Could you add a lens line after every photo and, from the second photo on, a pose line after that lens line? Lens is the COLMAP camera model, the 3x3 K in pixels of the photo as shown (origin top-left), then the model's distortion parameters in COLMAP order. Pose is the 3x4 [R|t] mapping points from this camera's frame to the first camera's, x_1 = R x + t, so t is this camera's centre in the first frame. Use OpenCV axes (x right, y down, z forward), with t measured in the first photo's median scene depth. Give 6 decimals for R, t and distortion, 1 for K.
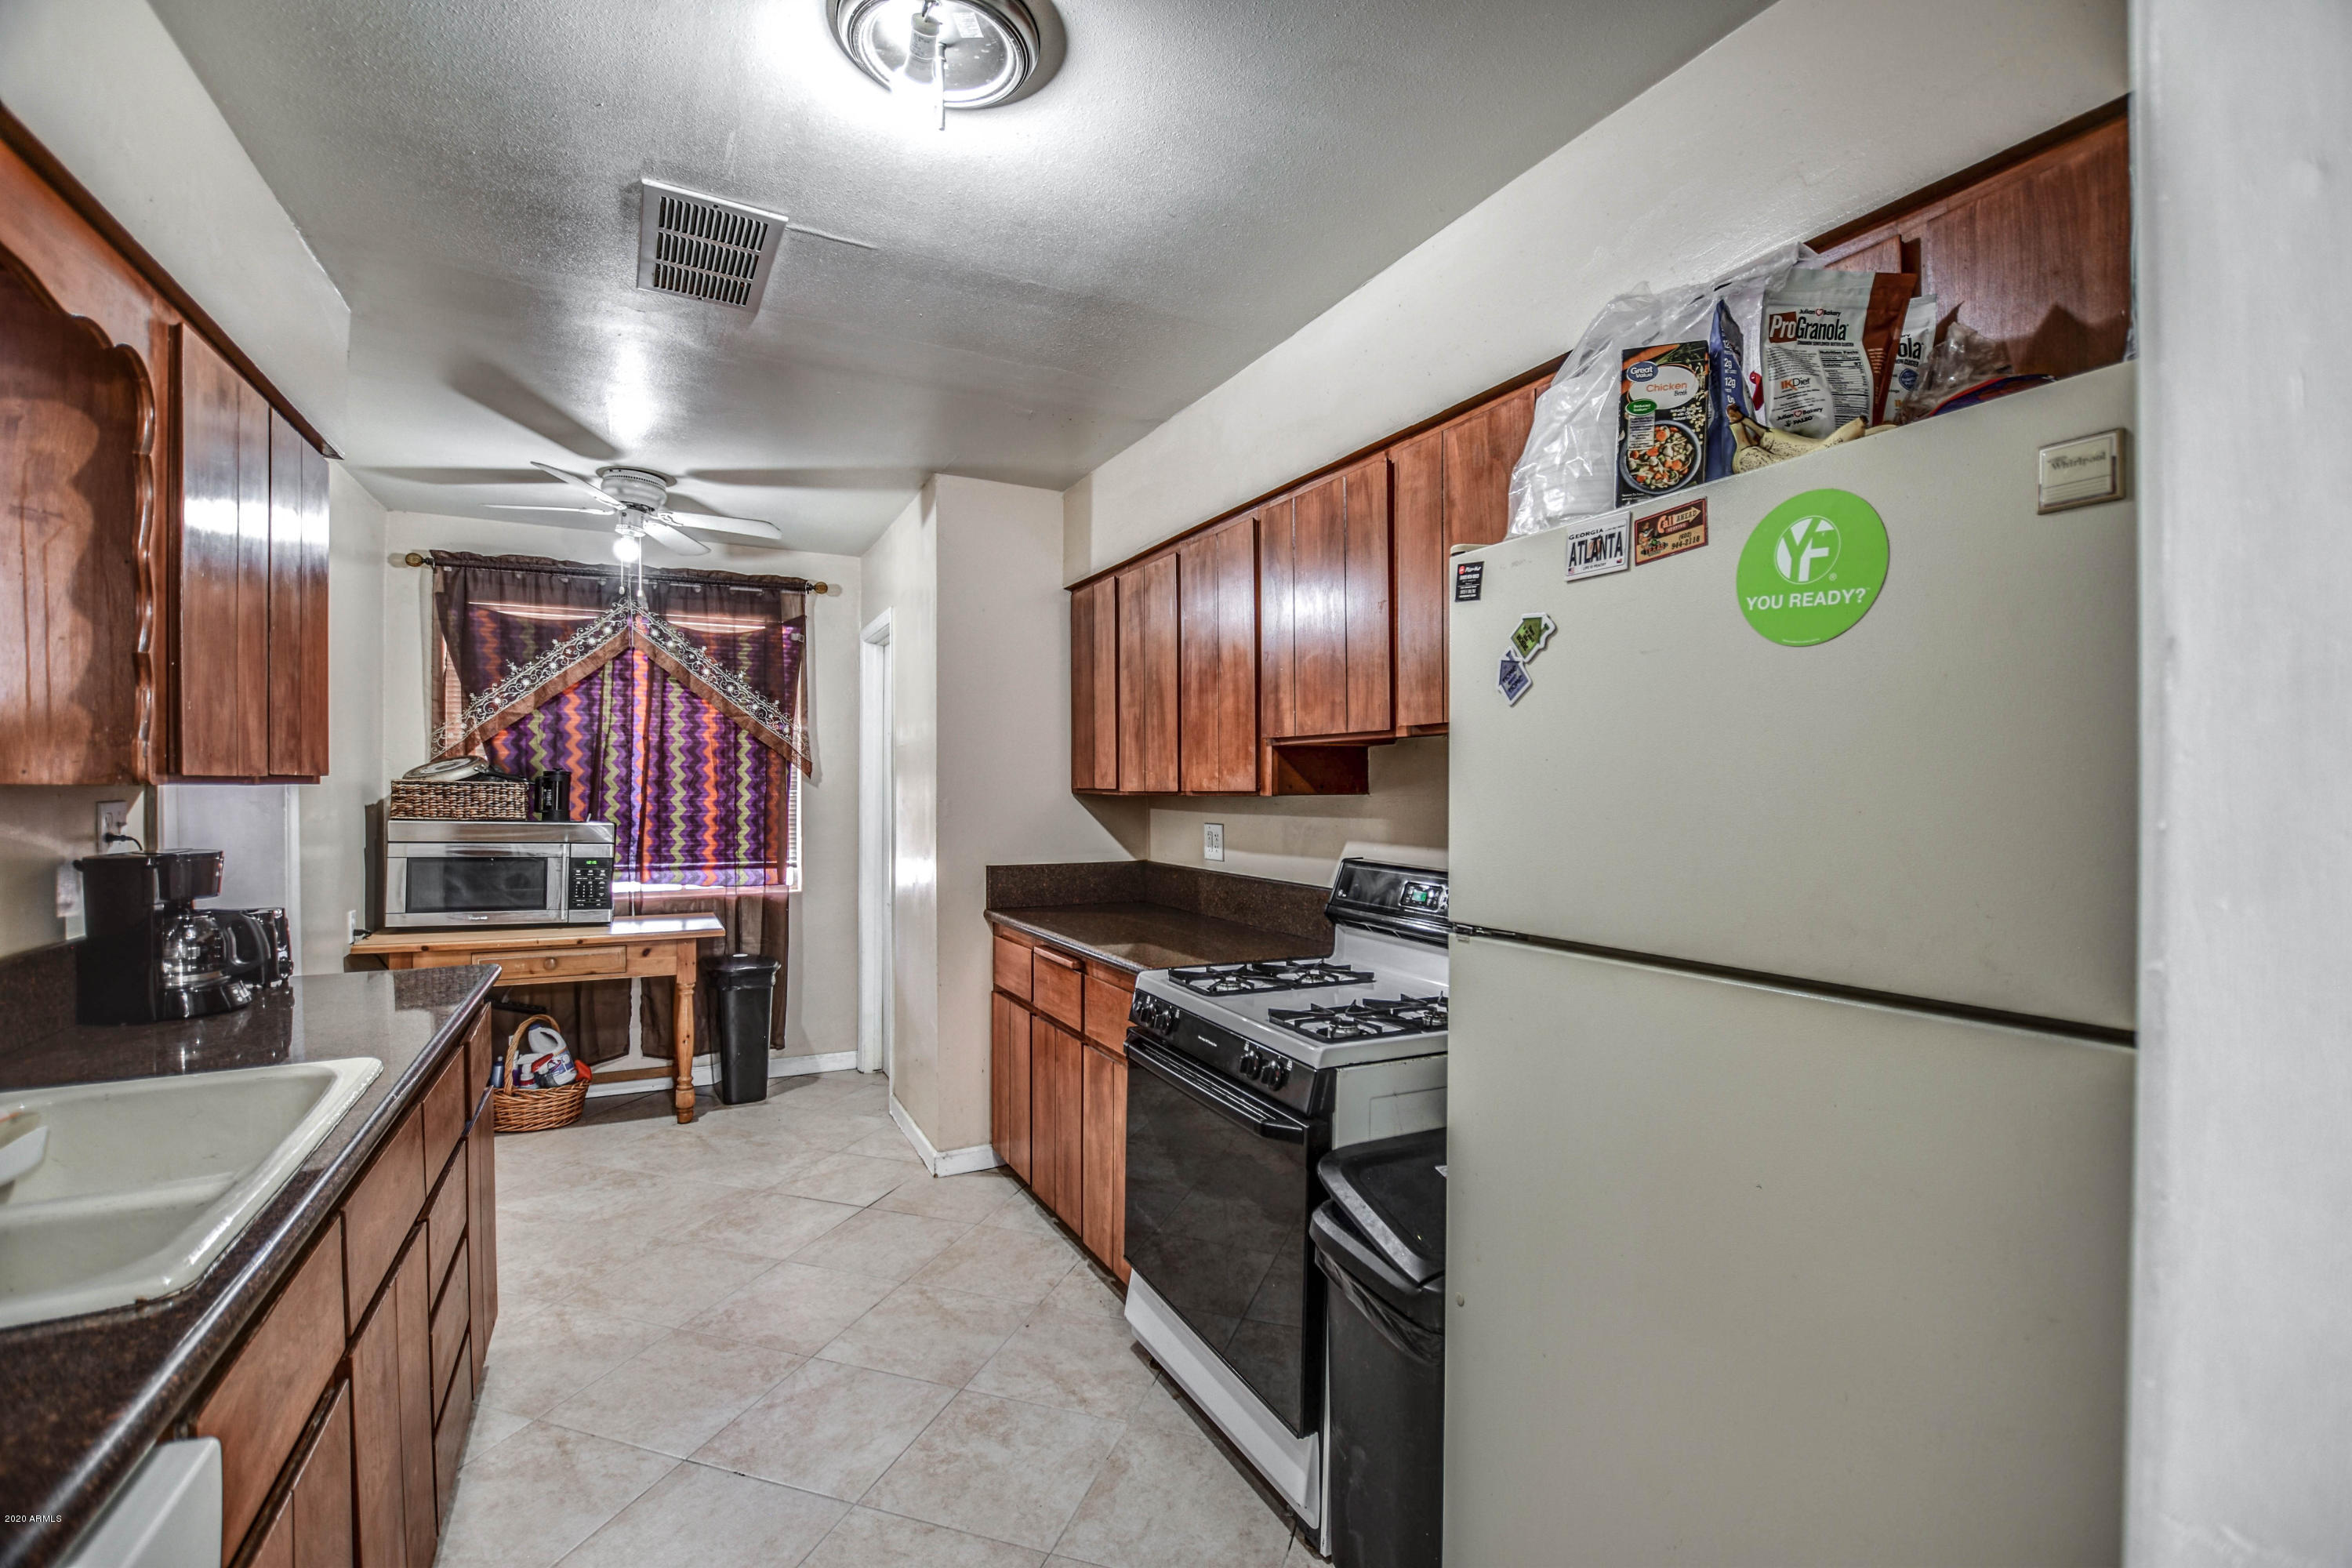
lens RADIAL K [[1017.0, 0, 1176.0], [0, 1017.0, 784.0], [0, 0, 1]] dist [-0.012255, 0.000912]
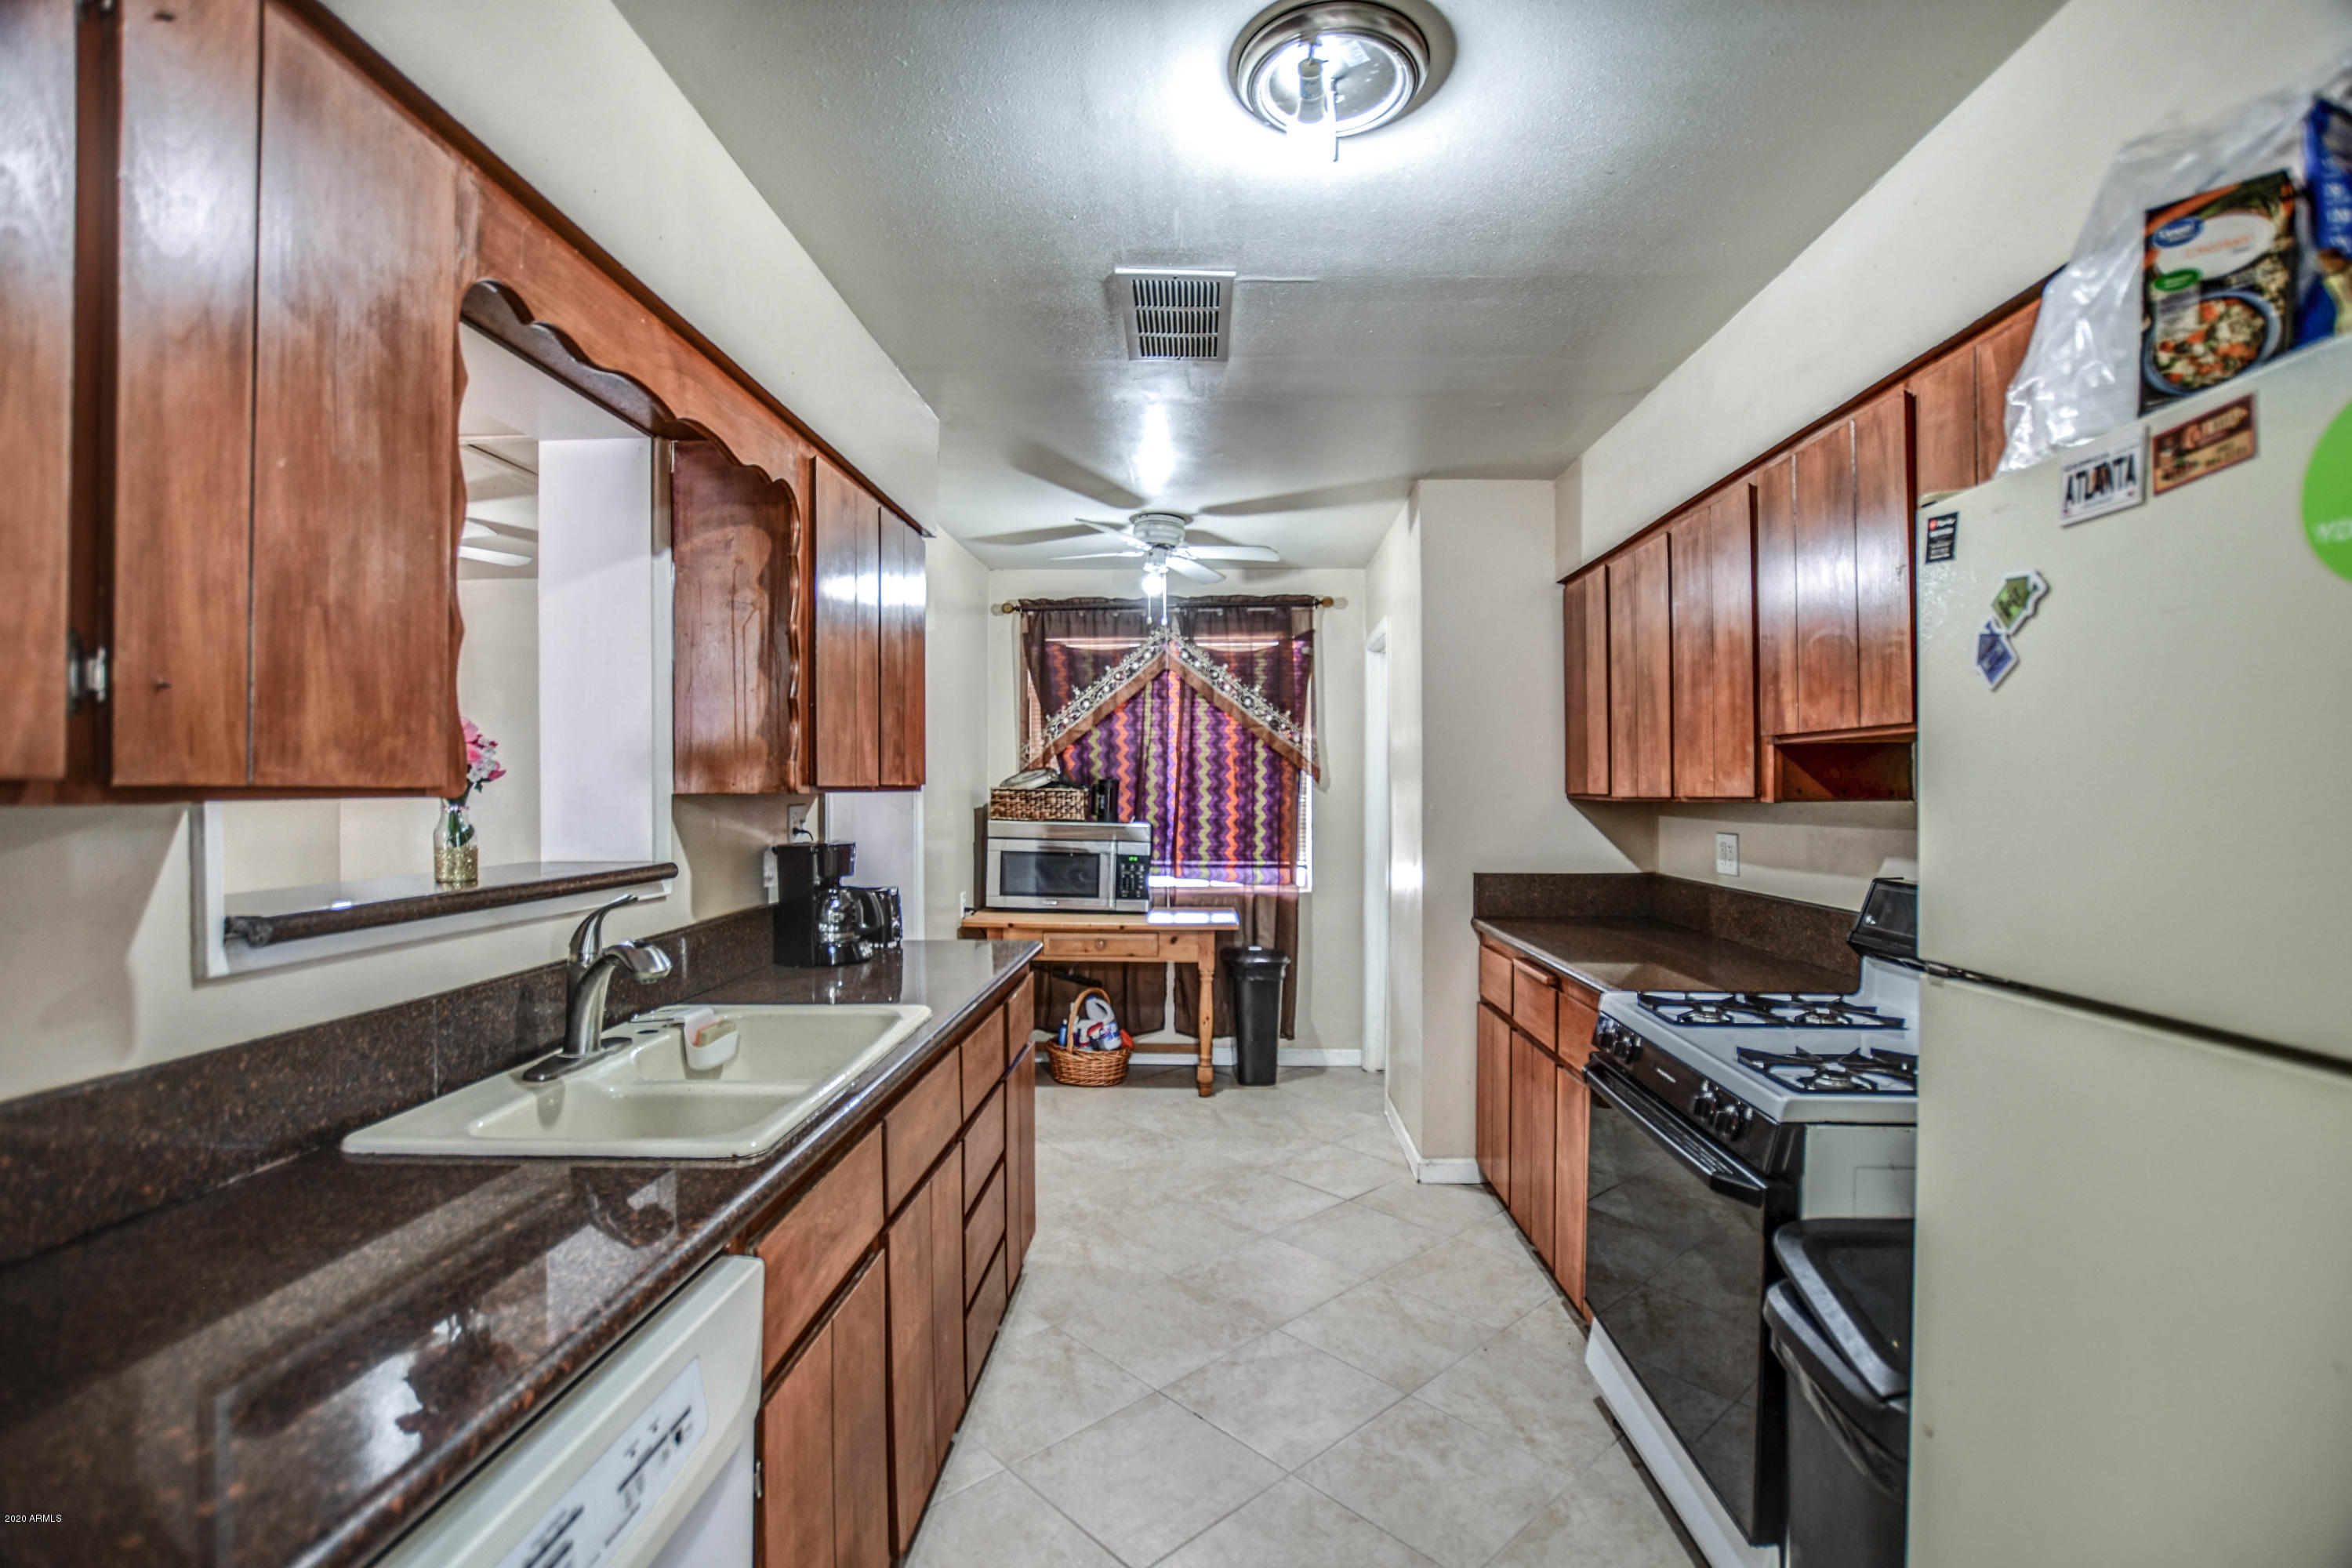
lens RADIAL K [[1038.3, 0, 1219.4], [0, 1038.3, 782.2], [0, 0, 1]] dist [-0.013725, 0.009780]
pose [[0.886245, -0.006607, -0.463169, 0.067396], [0.003875, 0.999969, -0.006849, -0.000985], [0.463200, 0.004275, 0.886243, 0.002649]]
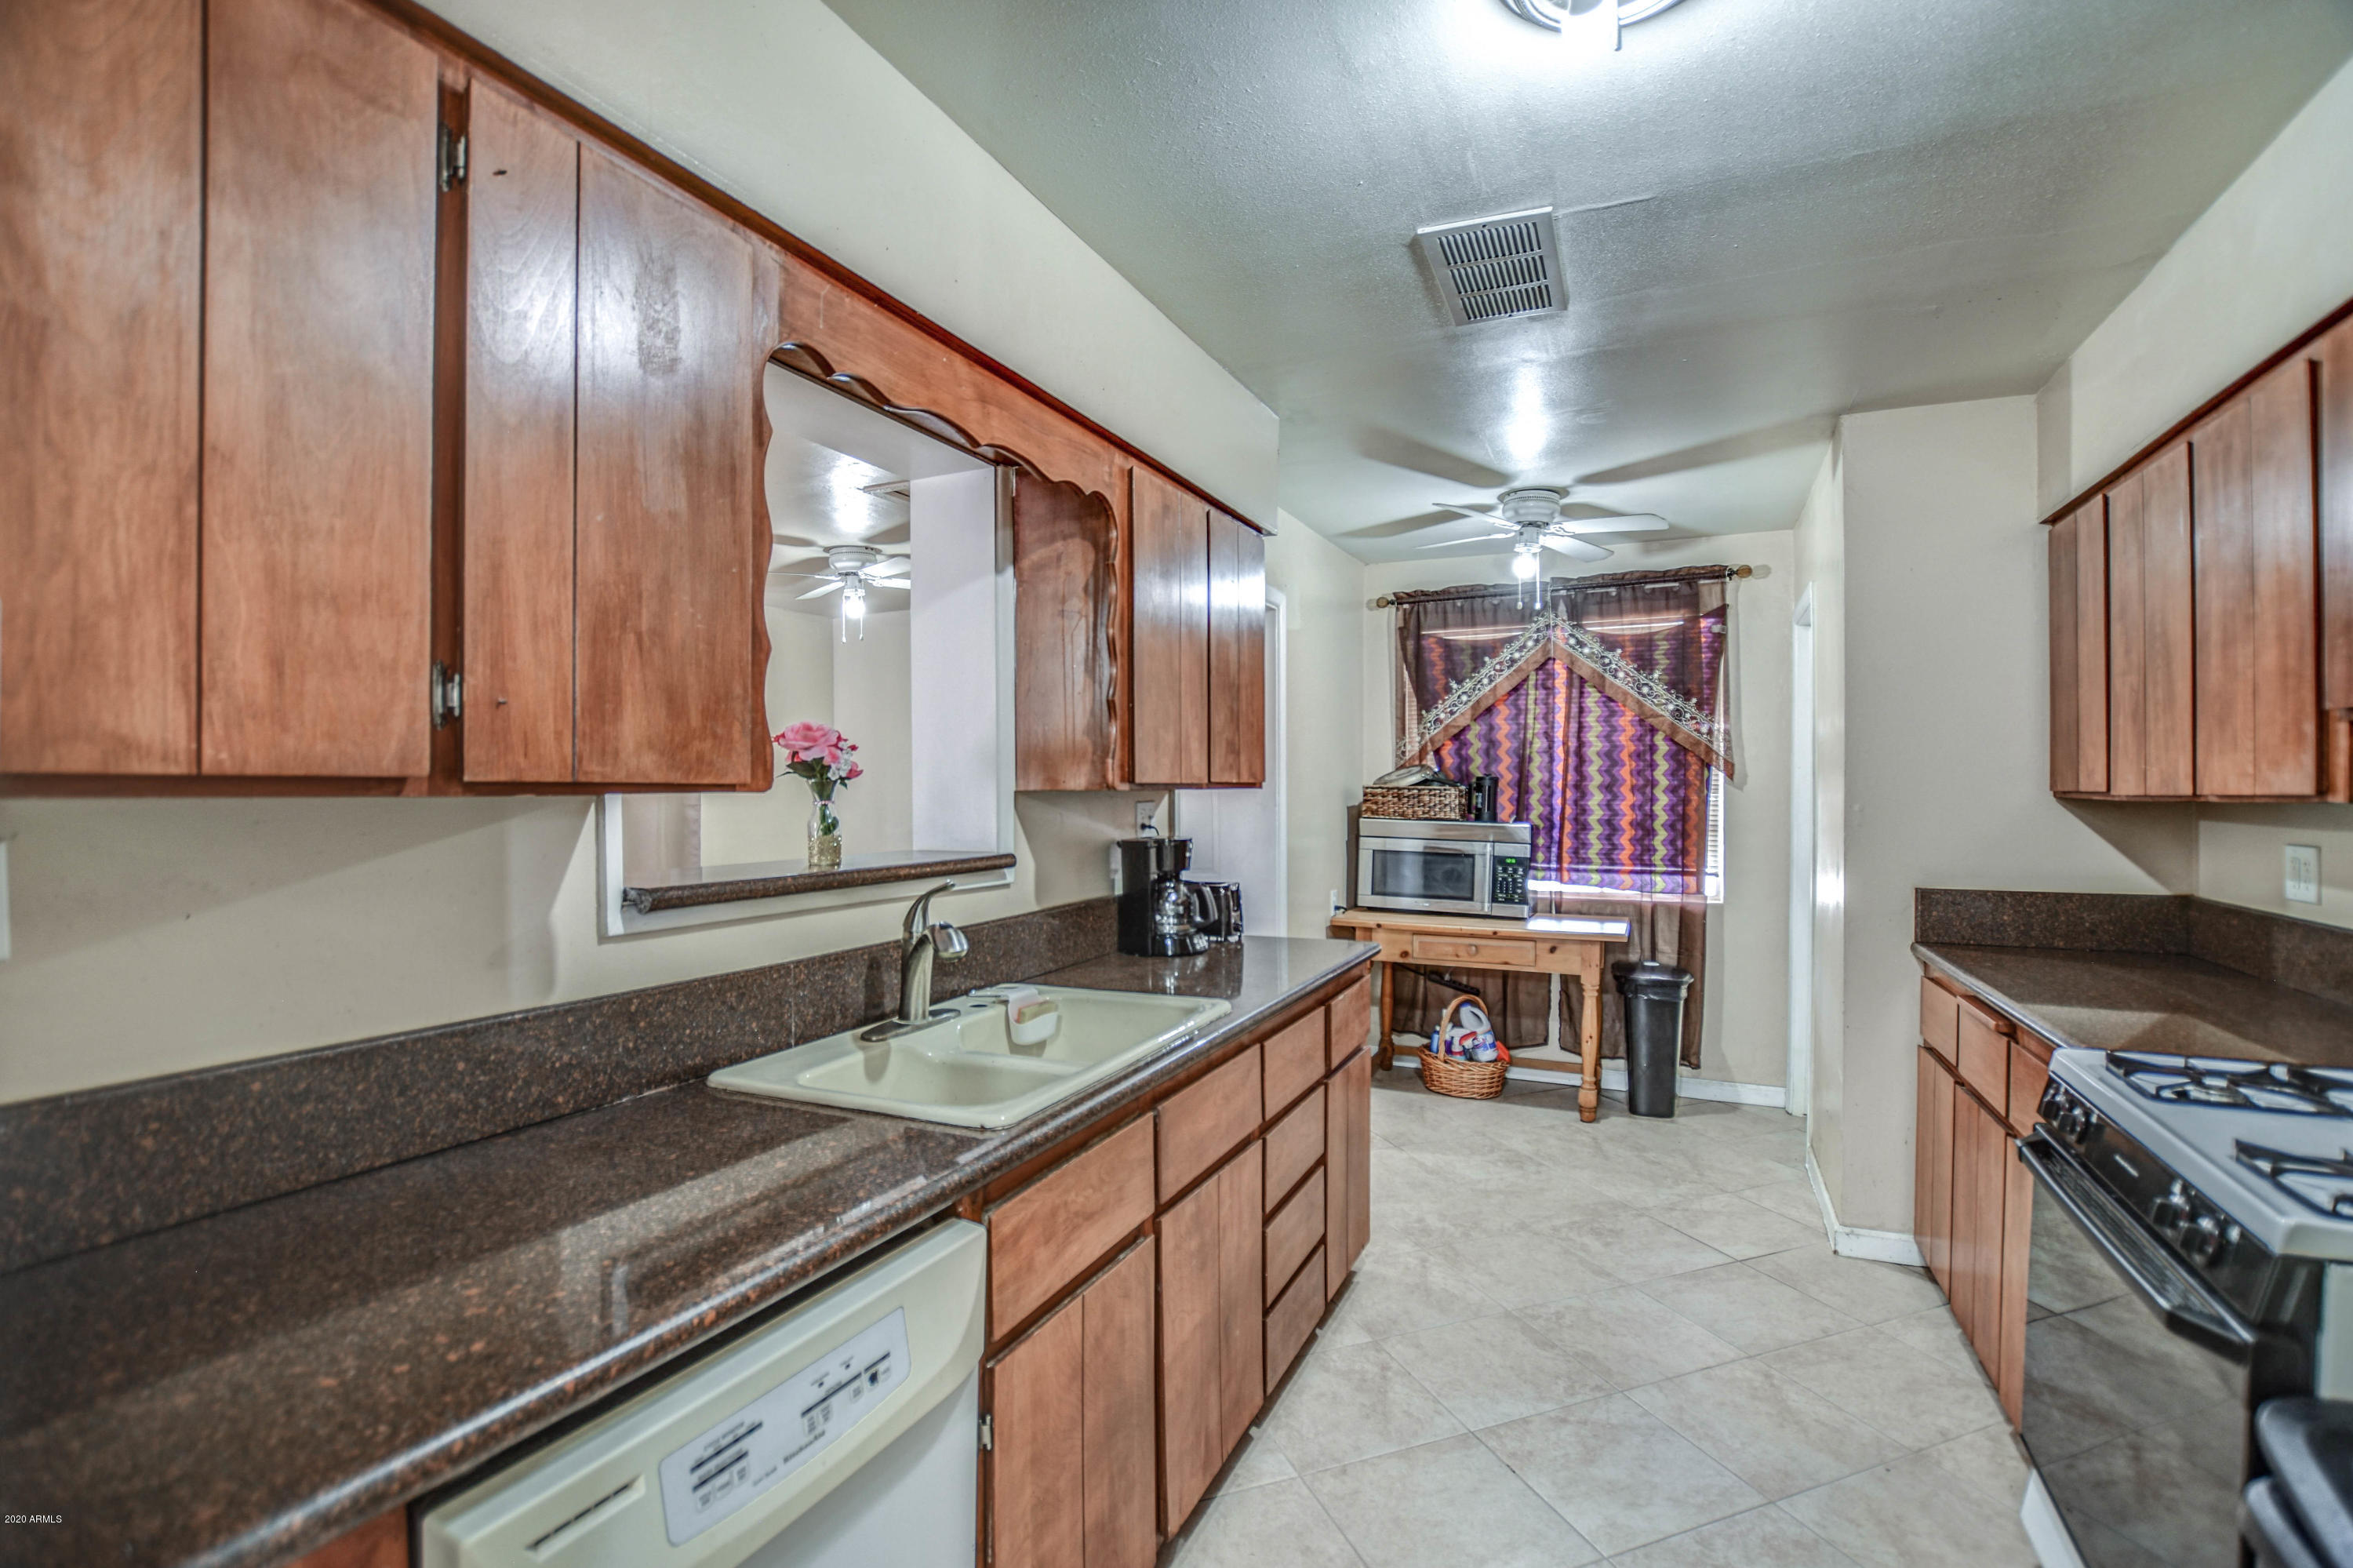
lens RADIAL K [[1058.7, 0, 1248.4], [0, 1058.7, 791.6], [0, 0, 1]] dist [-0.000853, 0.000238]
pose [[0.653069, -0.001947, -0.757296, 0.115697], [0.004896, 0.999987, 0.001652, 0.000651], [0.757283, -0.004786, 0.653069, 0.063639]]
